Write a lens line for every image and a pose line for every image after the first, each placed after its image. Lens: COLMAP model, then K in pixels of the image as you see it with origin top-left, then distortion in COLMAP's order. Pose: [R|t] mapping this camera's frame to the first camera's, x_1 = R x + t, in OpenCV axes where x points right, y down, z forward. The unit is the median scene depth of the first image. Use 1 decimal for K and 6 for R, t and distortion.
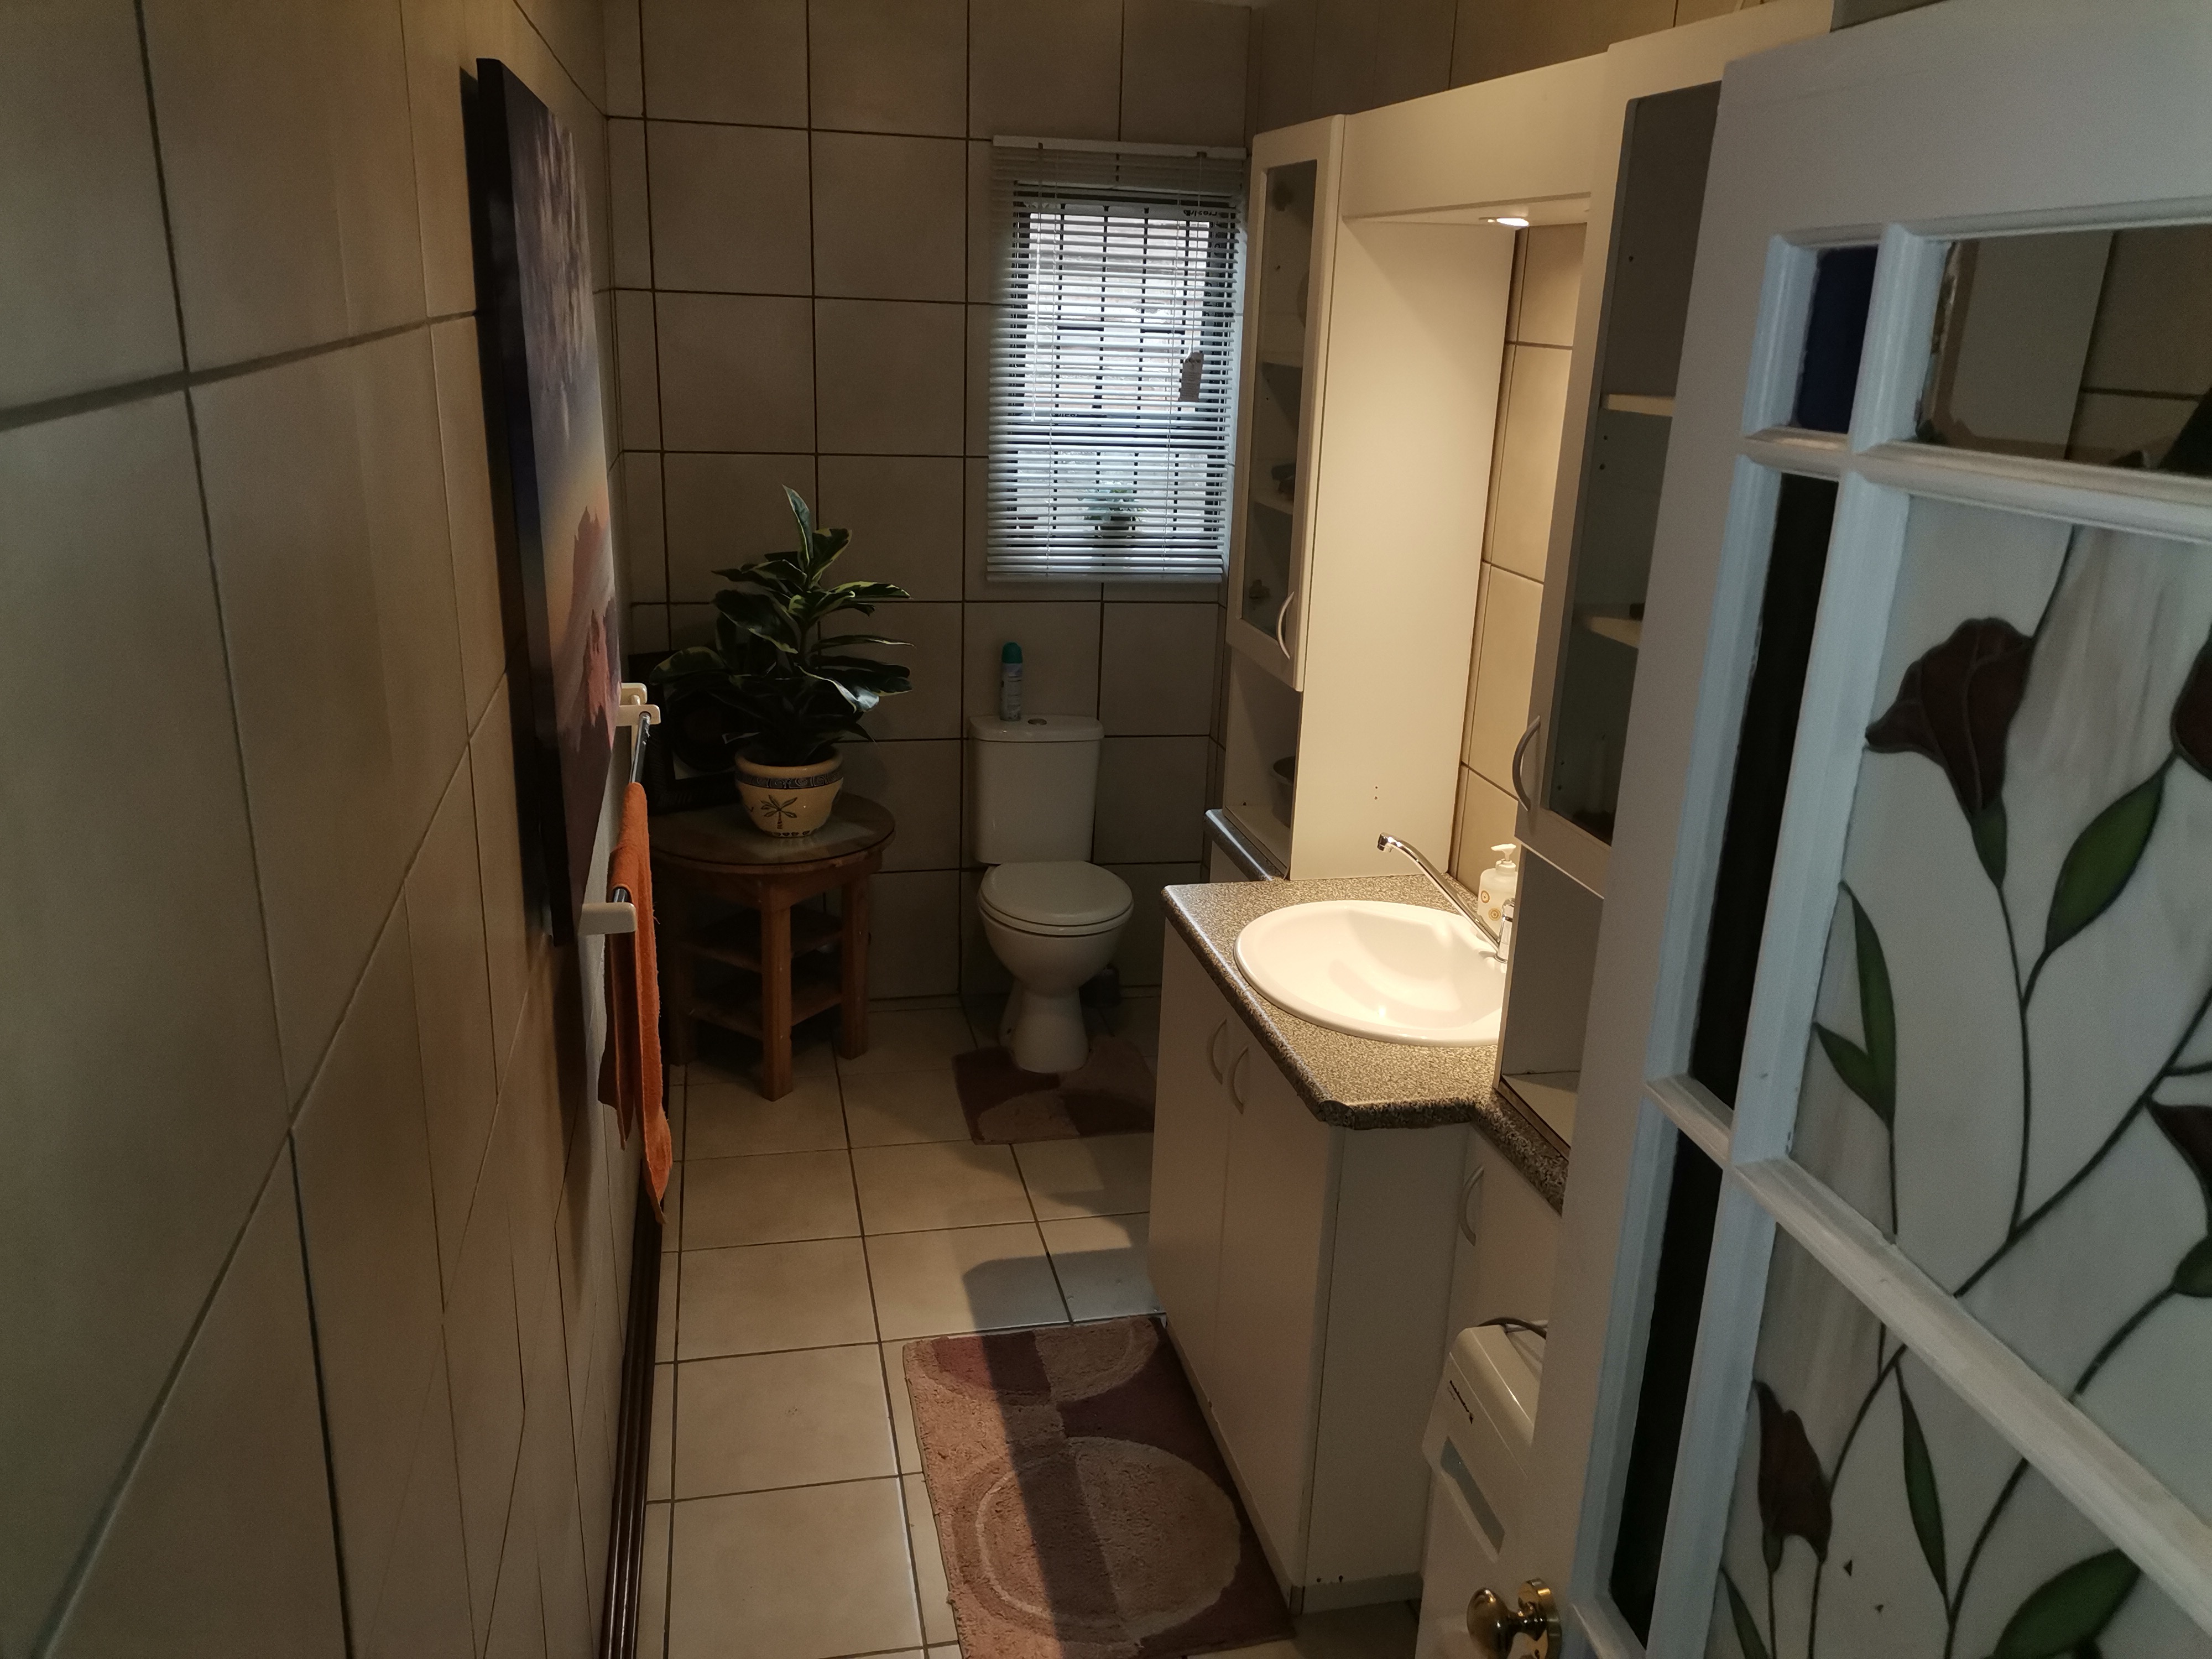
lens RADIAL K [[1680.4, 0, 1091.0], [0, 1680.4, 816.5], [0, 0, 1]] dist [0.023269, 0.003729]
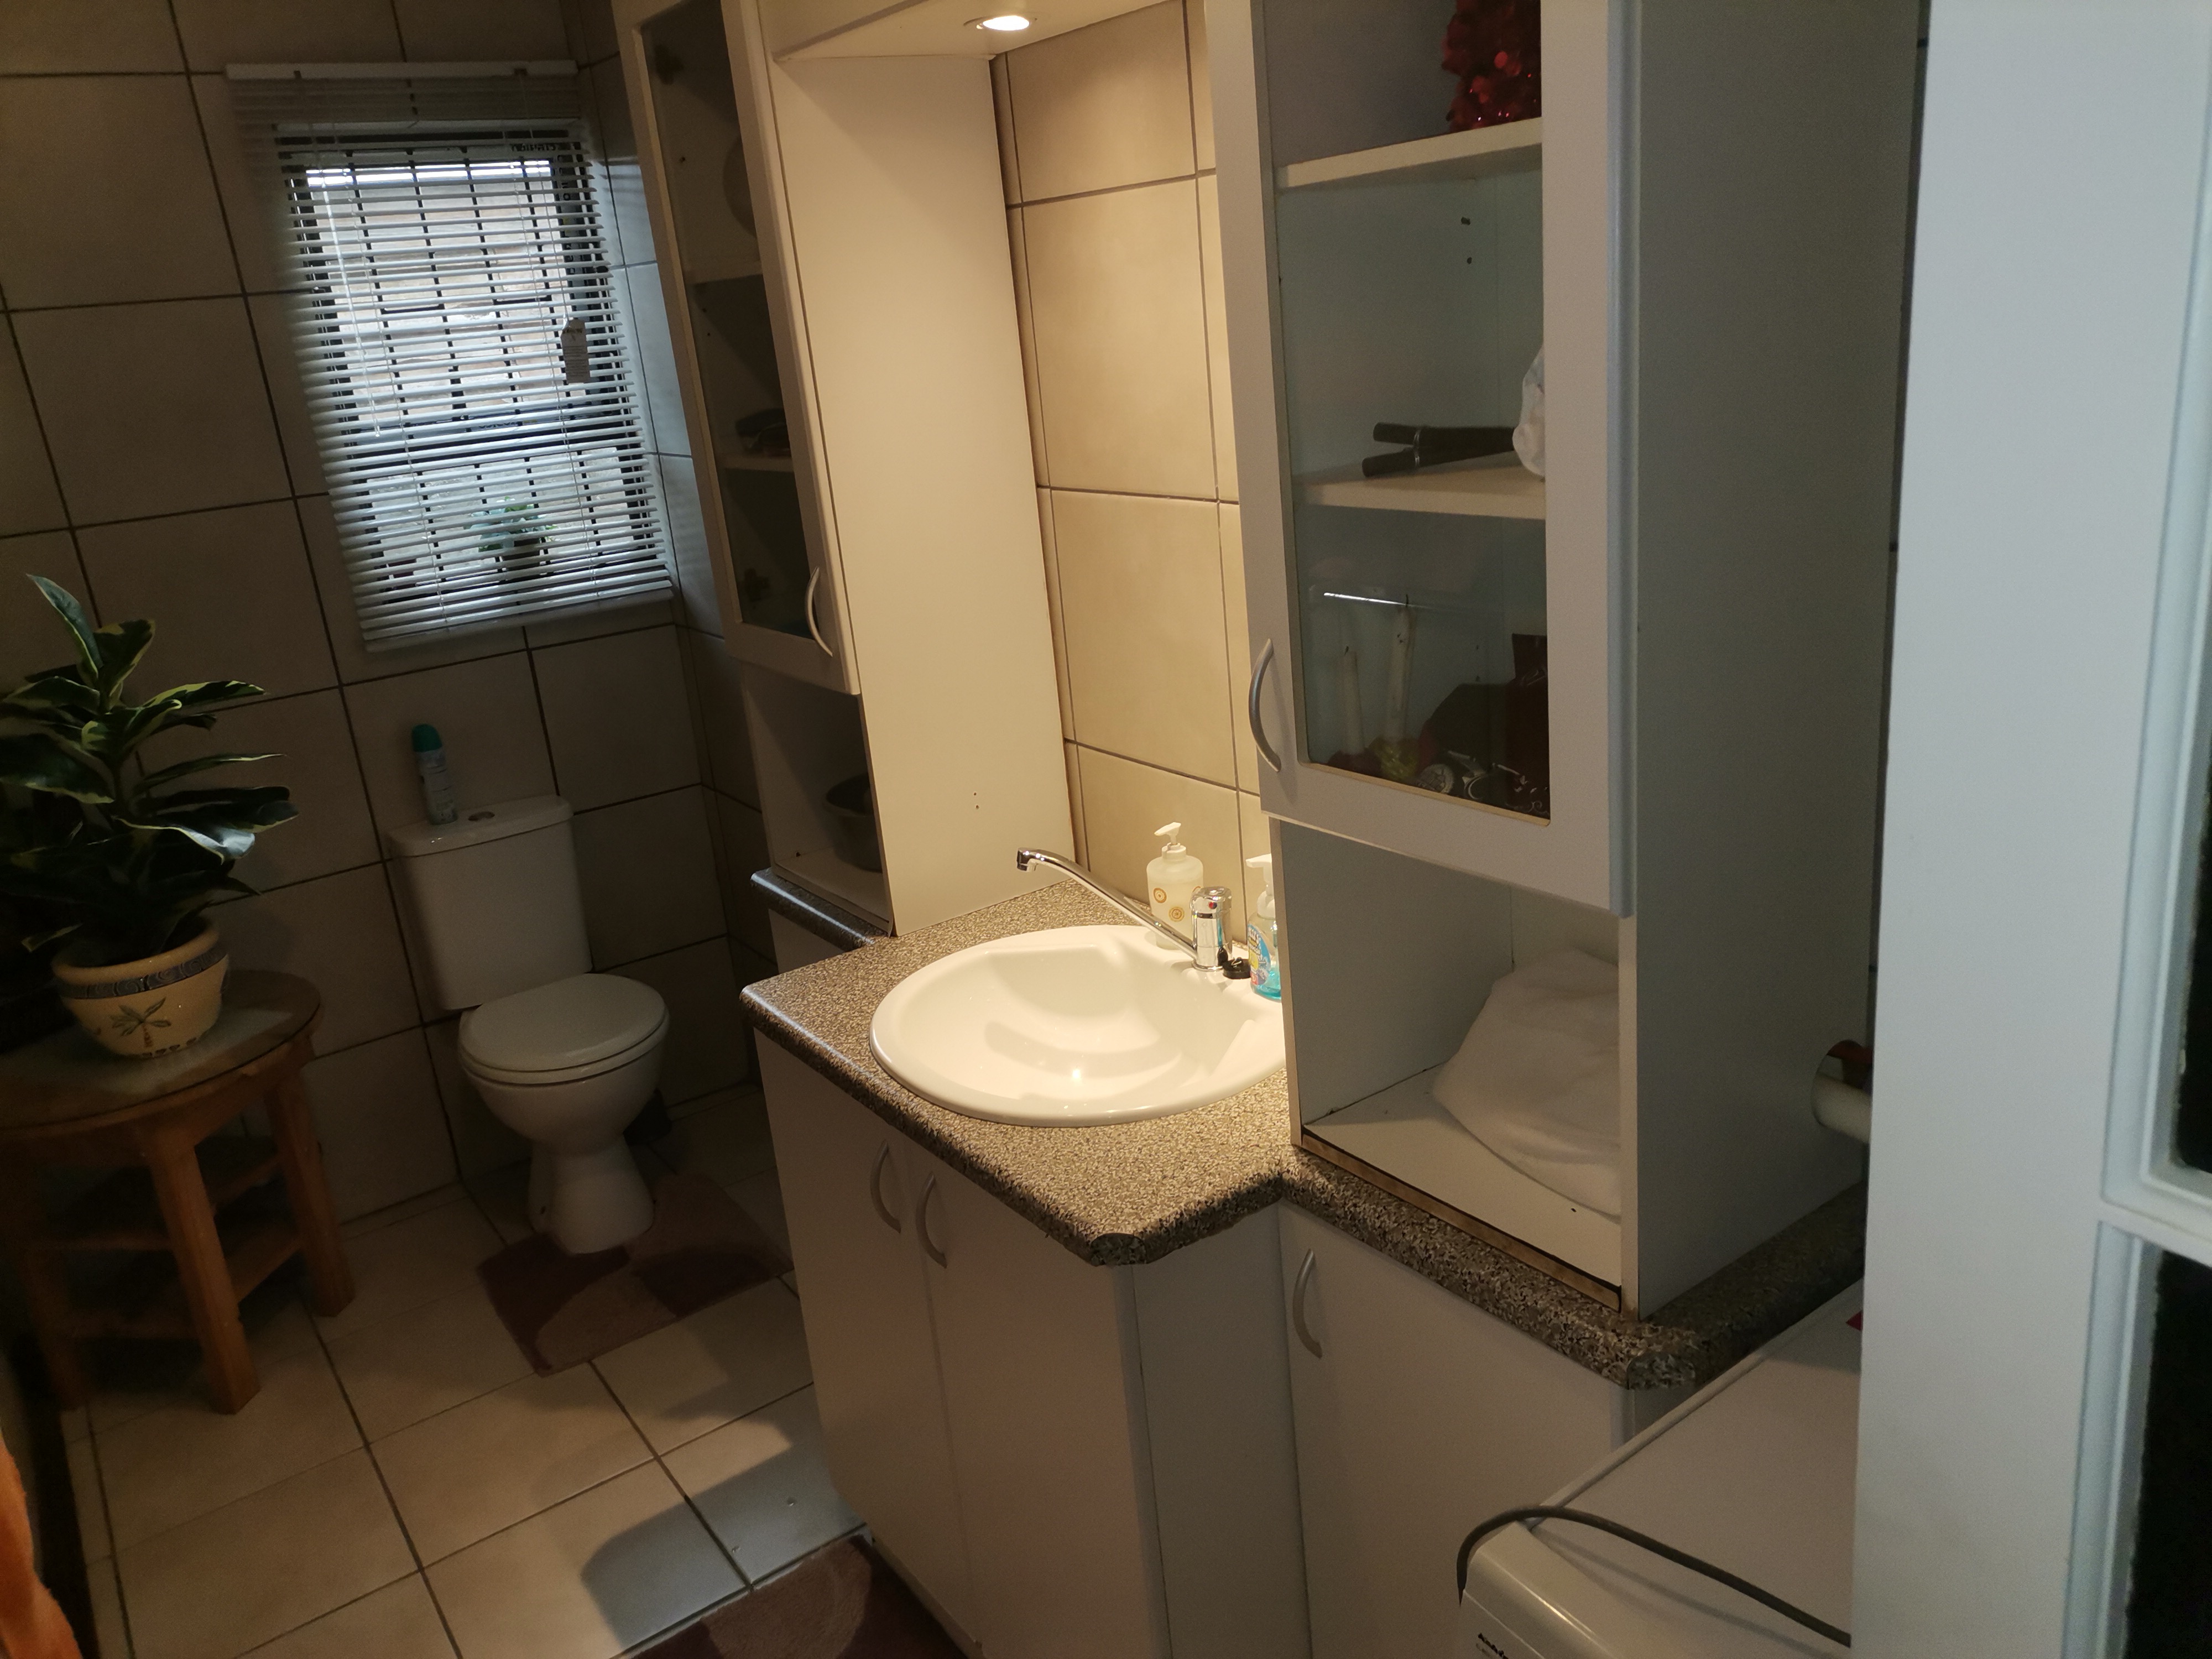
lens RADIAL K [[1680.4, 0, 1091.0], [0, 1680.4, 816.5], [0, 0, 1]] dist [0.023269, 0.003729]
pose [[0.916036, -0.235745, 0.324503, -0.029095], [0.239007, 0.970542, 0.030389, -0.013713], [-0.322108, 0.049721, 0.945396, 0.186291]]
